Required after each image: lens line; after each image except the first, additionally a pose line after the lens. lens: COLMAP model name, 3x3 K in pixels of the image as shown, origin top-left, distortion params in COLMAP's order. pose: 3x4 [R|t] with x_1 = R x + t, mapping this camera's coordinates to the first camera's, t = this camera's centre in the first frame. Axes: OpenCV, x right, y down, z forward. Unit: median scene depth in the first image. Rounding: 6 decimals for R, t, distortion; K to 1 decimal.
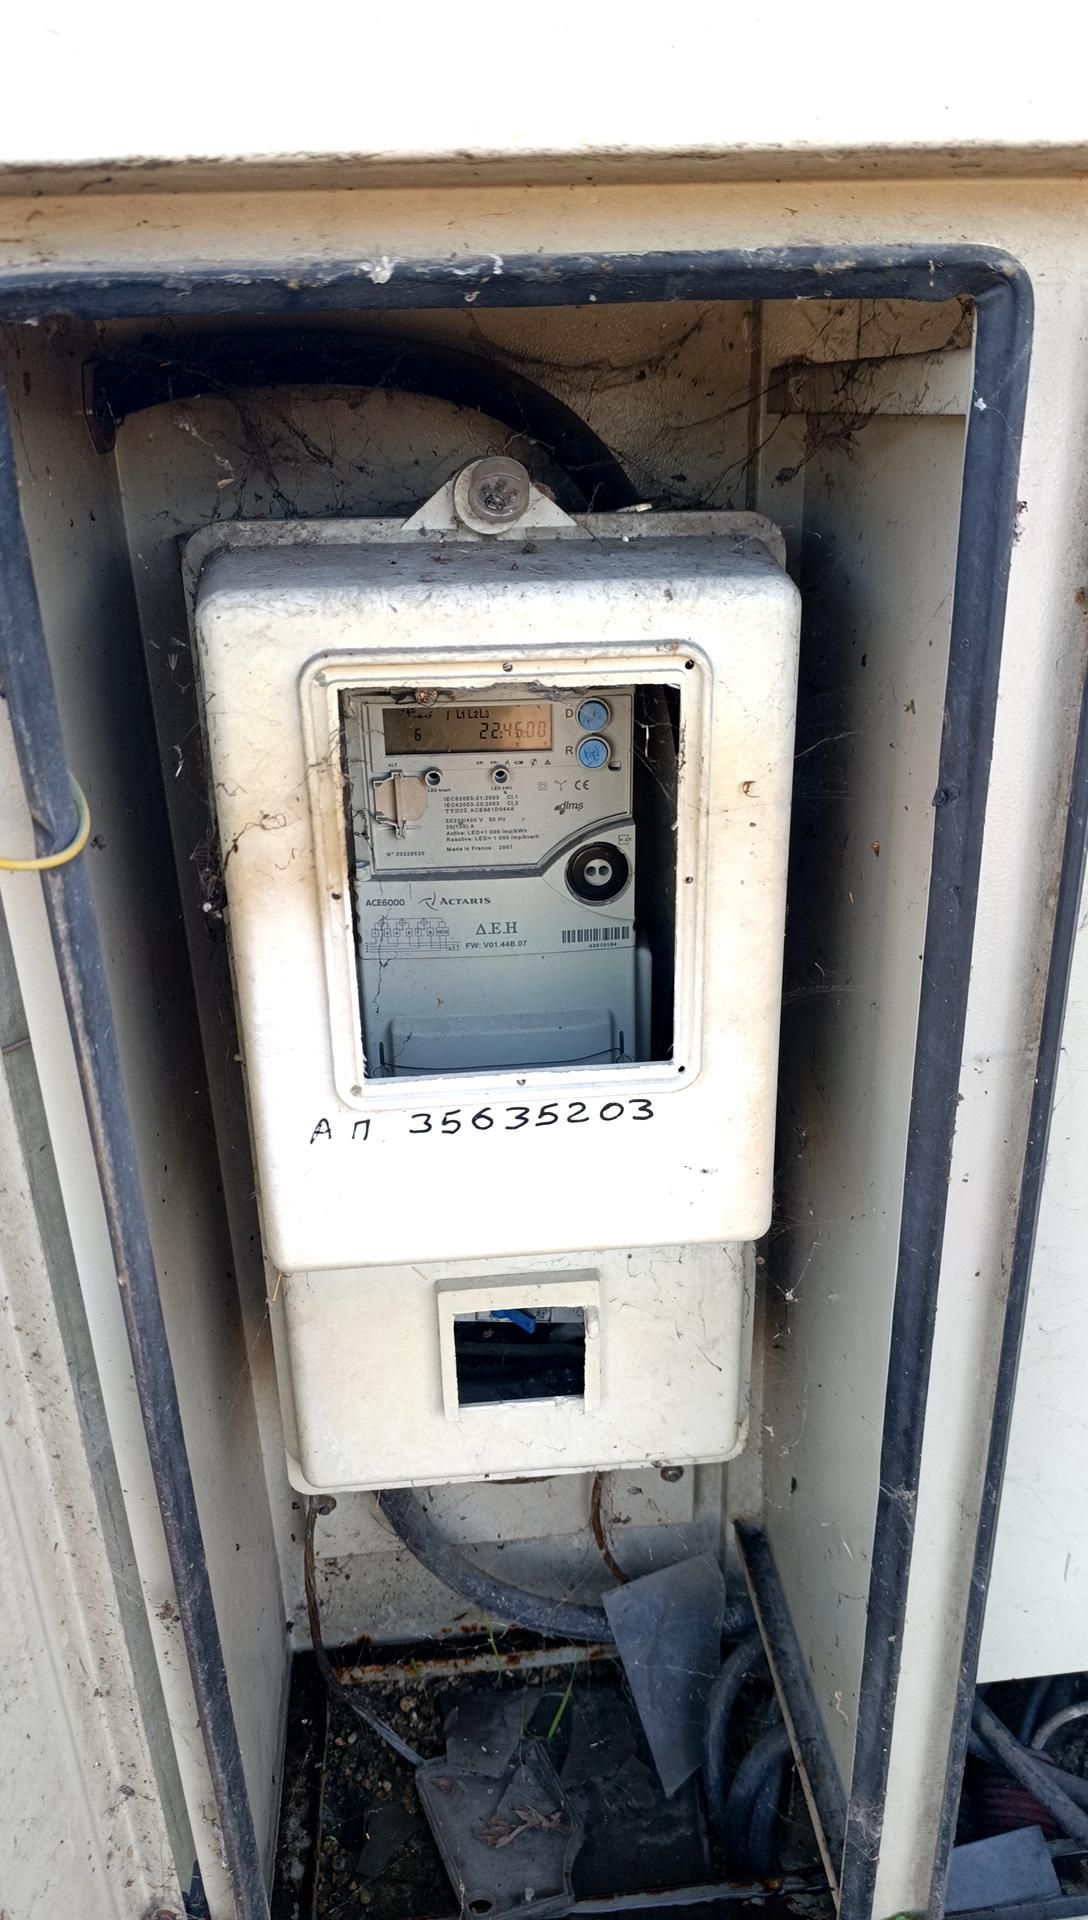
lens RADIAL K [[1474.8, 0, 628.7], [0, 1474.8, 967.2], [0, 0, 1]] dist [0.067947, -0.163480]
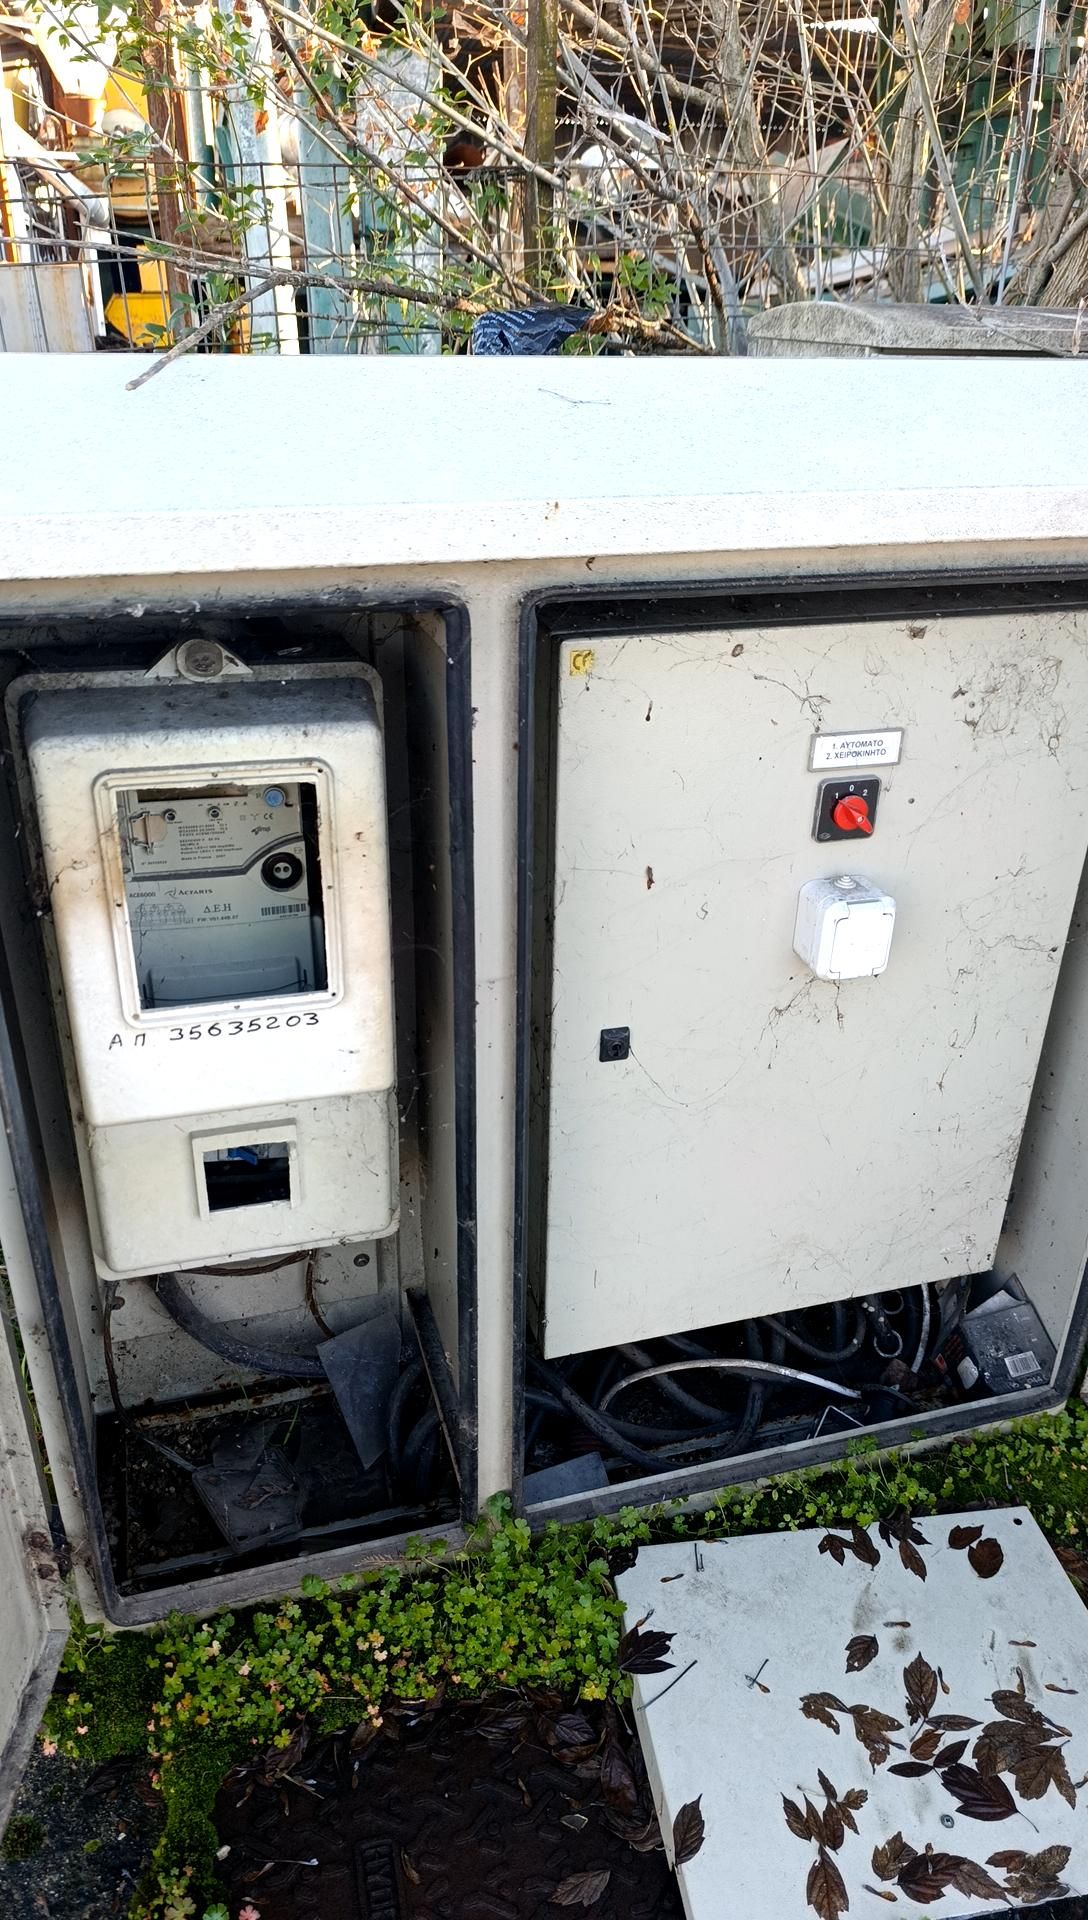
lens RADIAL K [[1474.8, 0, 628.7], [0, 1474.8, 967.2], [0, 0, 1]] dist [0.067947, -0.163480]
pose [[0.983831, -0.046664, 0.172914, 0.065563], [0.034985, 0.996934, 0.069989, -0.059788], [-0.175650, -0.062808, 0.982447, -0.631247]]
